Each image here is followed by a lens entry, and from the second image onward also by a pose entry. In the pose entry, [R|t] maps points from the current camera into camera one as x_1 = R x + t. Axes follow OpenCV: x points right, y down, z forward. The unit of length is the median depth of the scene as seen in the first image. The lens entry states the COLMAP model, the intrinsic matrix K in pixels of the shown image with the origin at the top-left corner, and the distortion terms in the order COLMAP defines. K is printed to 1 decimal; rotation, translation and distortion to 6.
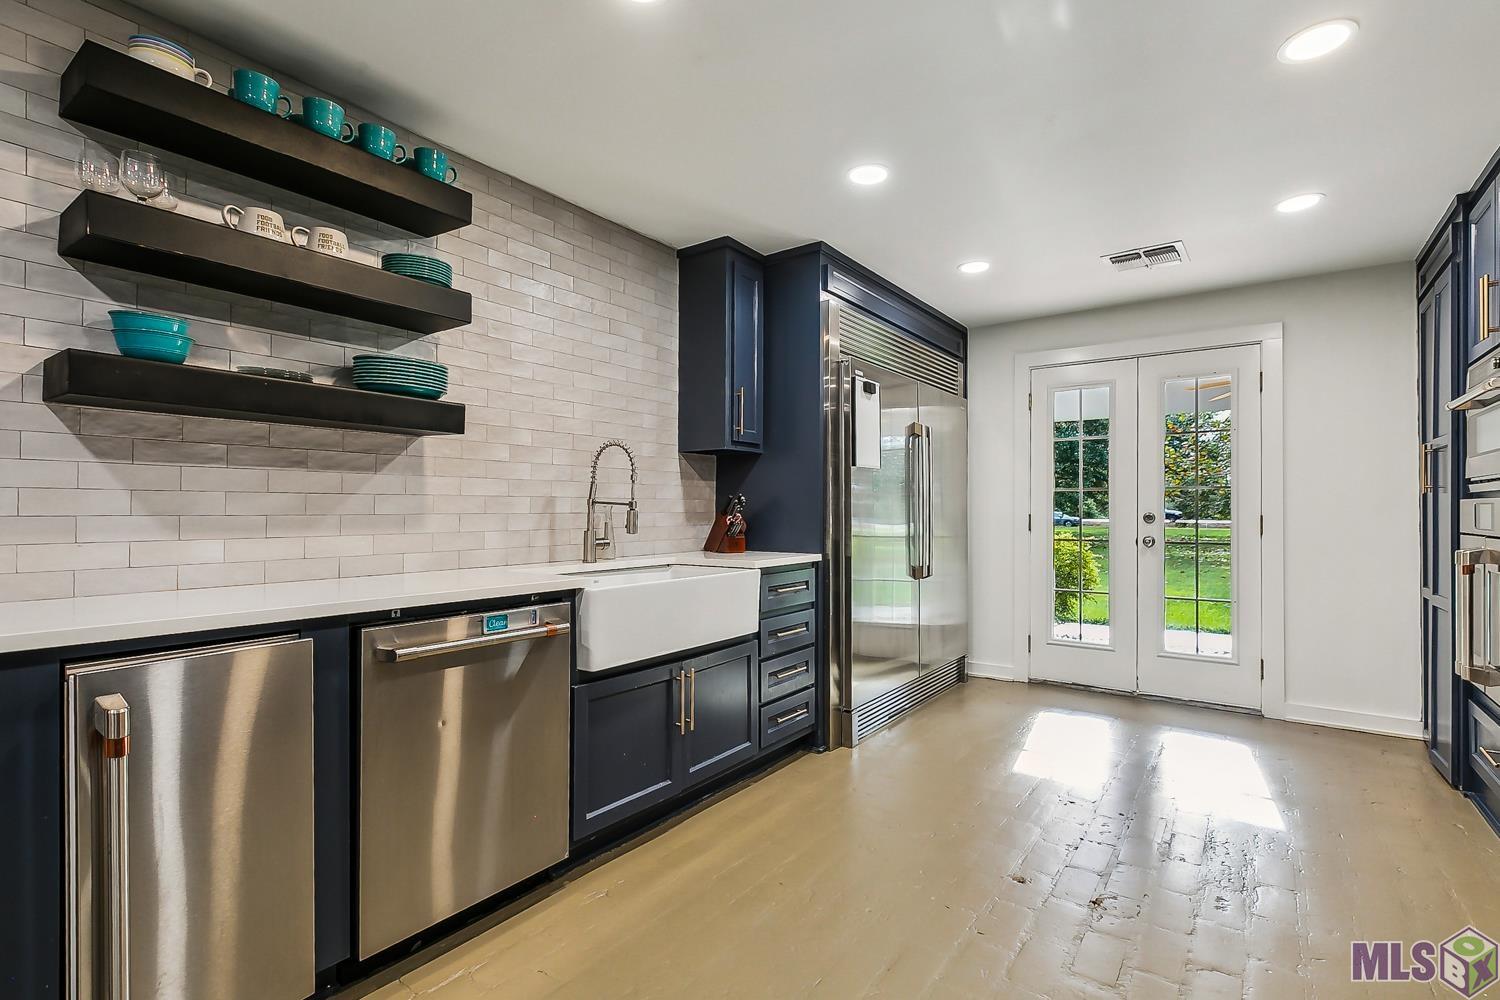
lens RADIAL K [[696.0, 0, 761.4], [0, 696.0, 511.1], [0, 0, 1]] dist [0.002783, -0.002332]
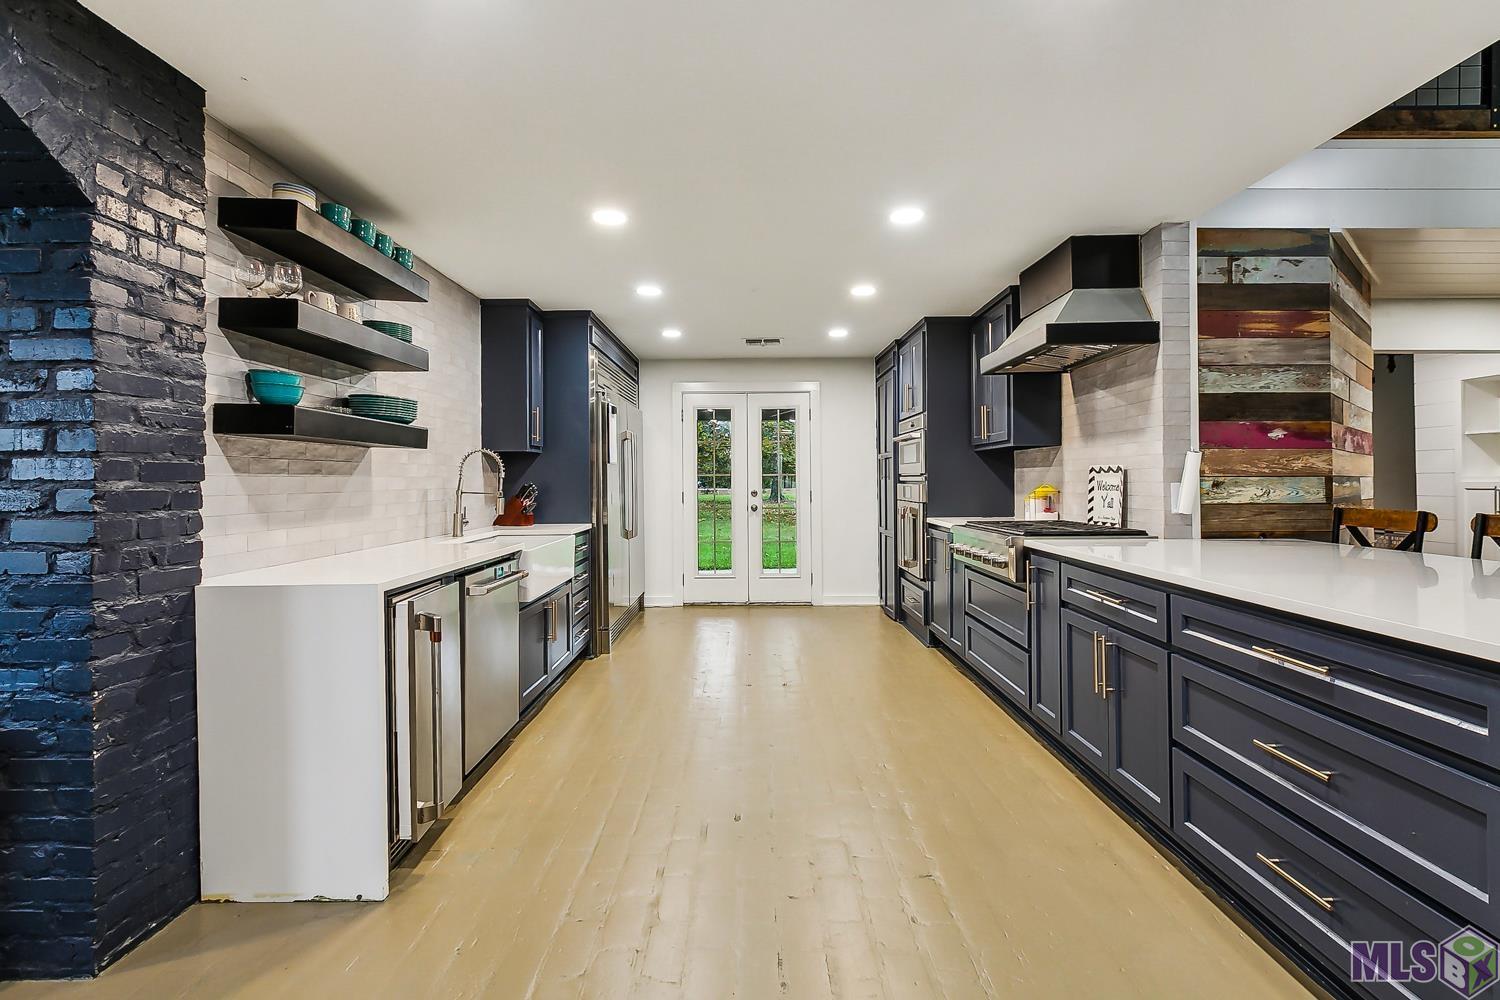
lens RADIAL K [[696.0, 0, 742.4], [0, 696.0, 488.1], [0, 0, 1]] dist [0.002783, -0.002332]
pose [[0.815852, -0.014718, 0.578073, -0.550437], [0.009218, 0.999880, 0.012447, -0.031662], [-0.578187, -0.004826, 0.815890, -0.416566]]
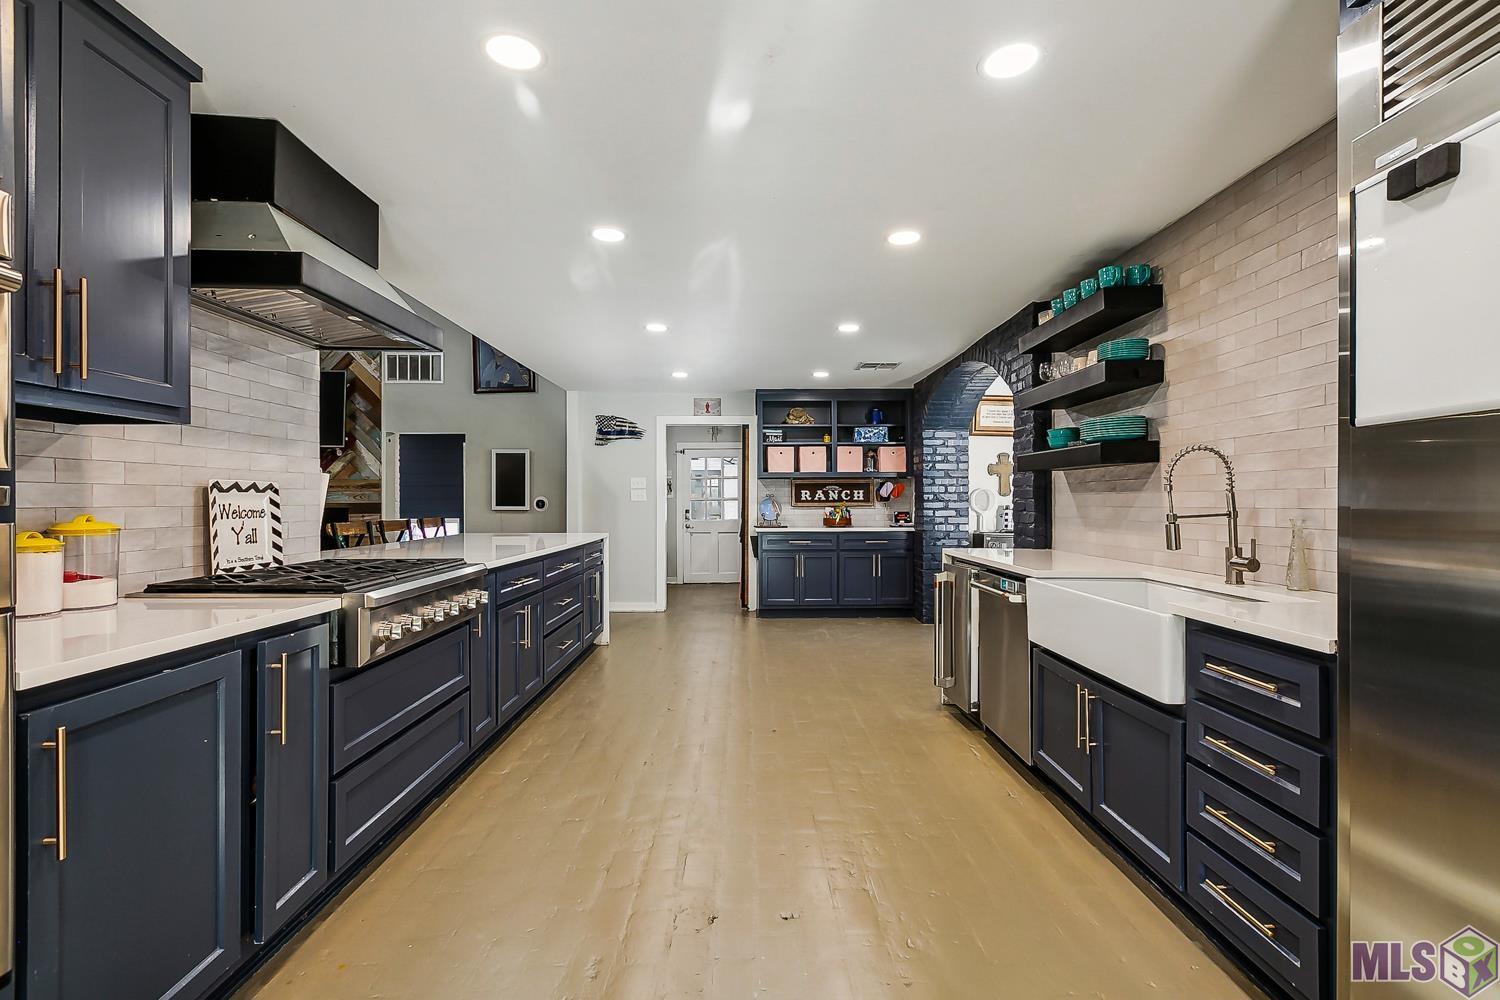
lens RADIAL K [[696.0, 0, 757.8], [0, 696.0, 497.4], [0, 0, 1]] dist [0.002783, -0.002332]
pose [[-0.803599, -0.004142, -0.595156, 0.725858], [-0.000985, 0.999984, -0.005628, -0.027353], [0.595170, -0.003936, -0.803590, 1.302260]]
